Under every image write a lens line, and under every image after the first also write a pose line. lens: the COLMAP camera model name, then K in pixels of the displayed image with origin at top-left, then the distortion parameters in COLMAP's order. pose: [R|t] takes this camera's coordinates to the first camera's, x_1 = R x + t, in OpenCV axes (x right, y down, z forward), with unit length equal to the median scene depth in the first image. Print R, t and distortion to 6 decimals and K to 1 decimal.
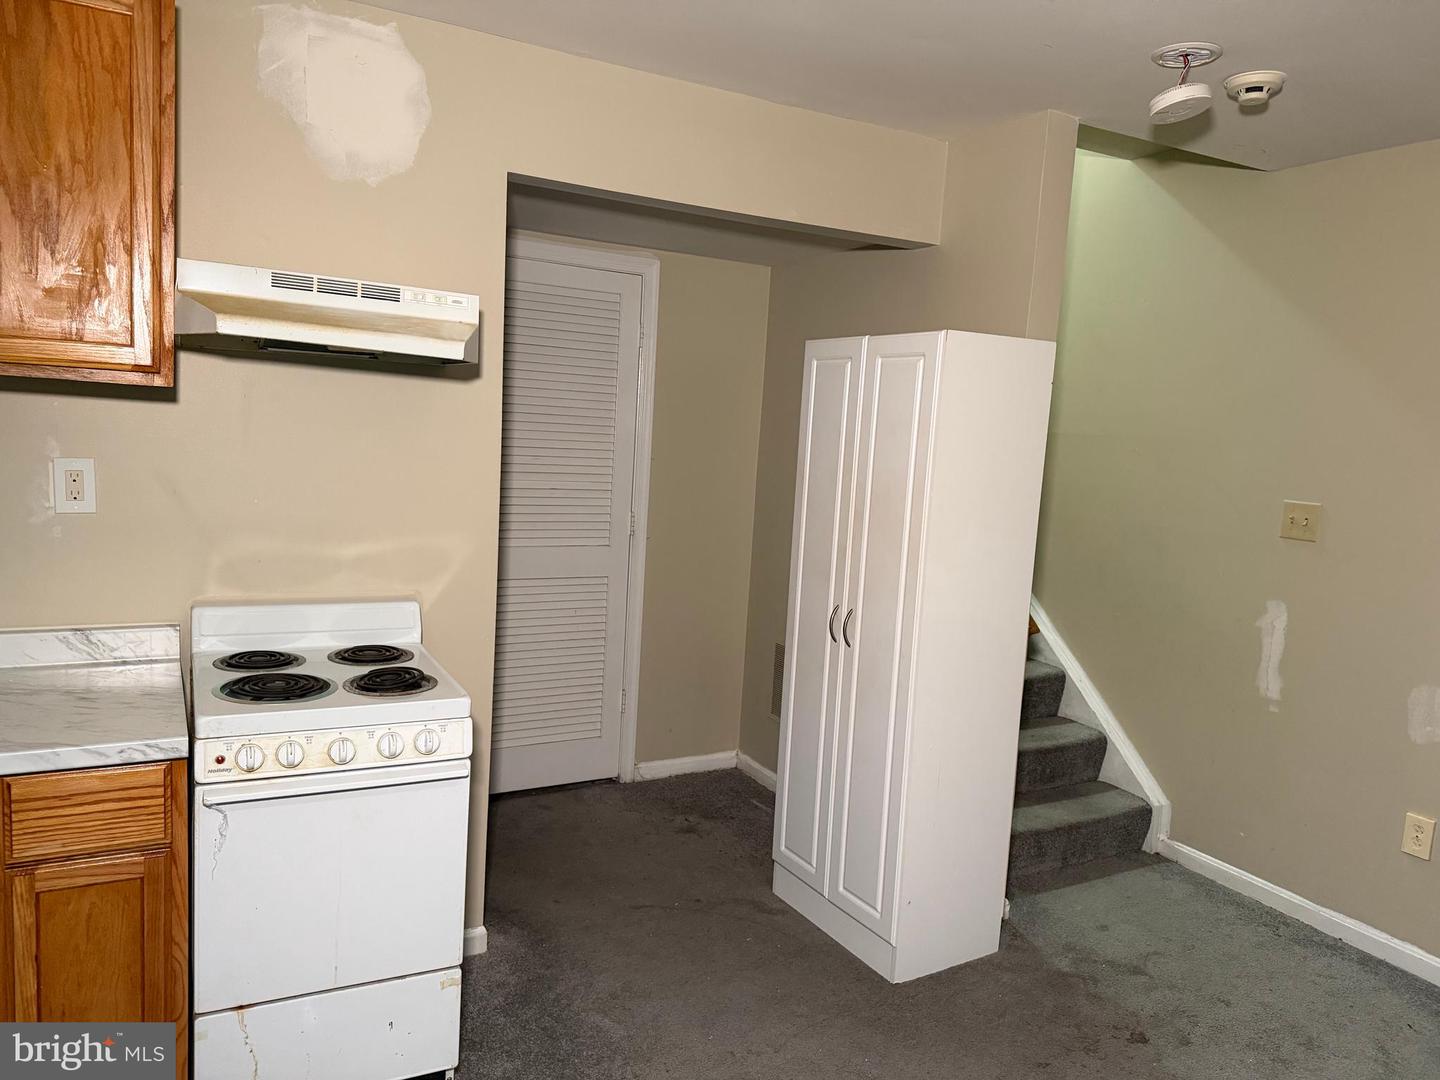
lens RADIAL K [[1014.6, 0, 695.0], [0, 1014.6, 546.7], [0, 0, 1]] dist [0.040235, -0.045530]
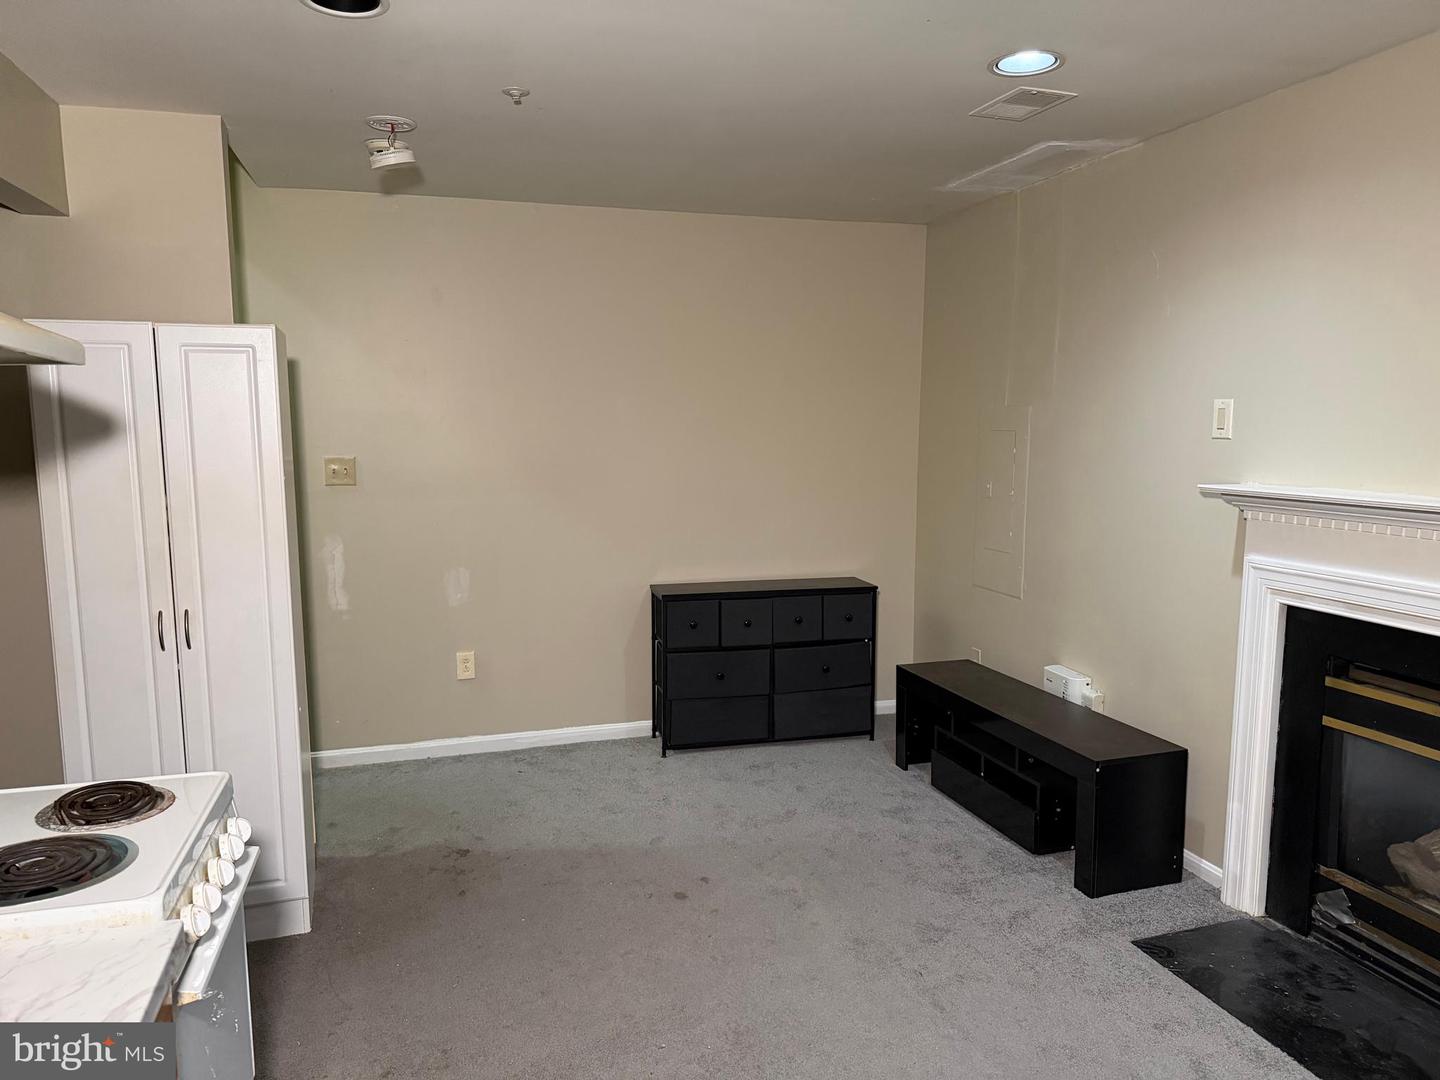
lens RADIAL K [[1014.6, 0, 724.8], [0, 1014.6, 560.5], [0, 0, 1]] dist [0.040235, -0.045530]
pose [[0.196309, -0.192455, 0.961469, -0.865074], [0.126416, 0.977333, 0.169820, -0.107617], [-0.972359, 0.088208, 0.216189, 0.376534]]
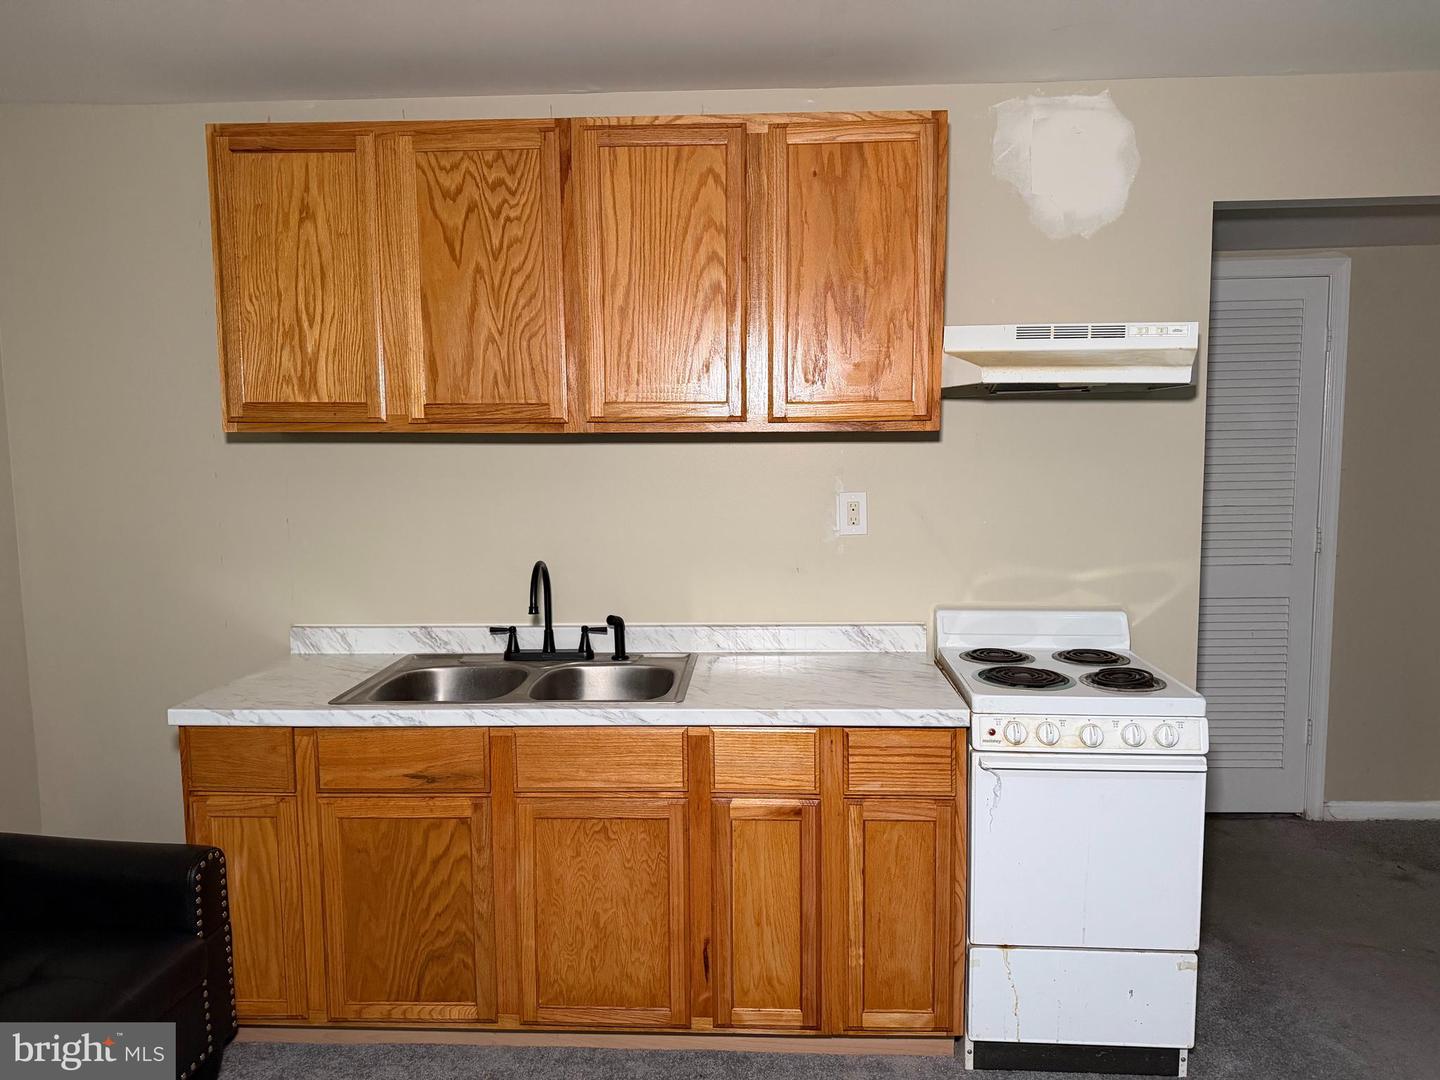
lens RADIAL K [[1014.6, 0, 714.4], [0, 1014.6, 546.2], [0, 0, 1]] dist [0.040235, -0.045530]
pose [[0.856934, -0.015475, -0.515193, -0.102484], [-0.000240, 0.999537, -0.030423, 0.020805], [0.515426, 0.026194, 0.856534, -0.176845]]
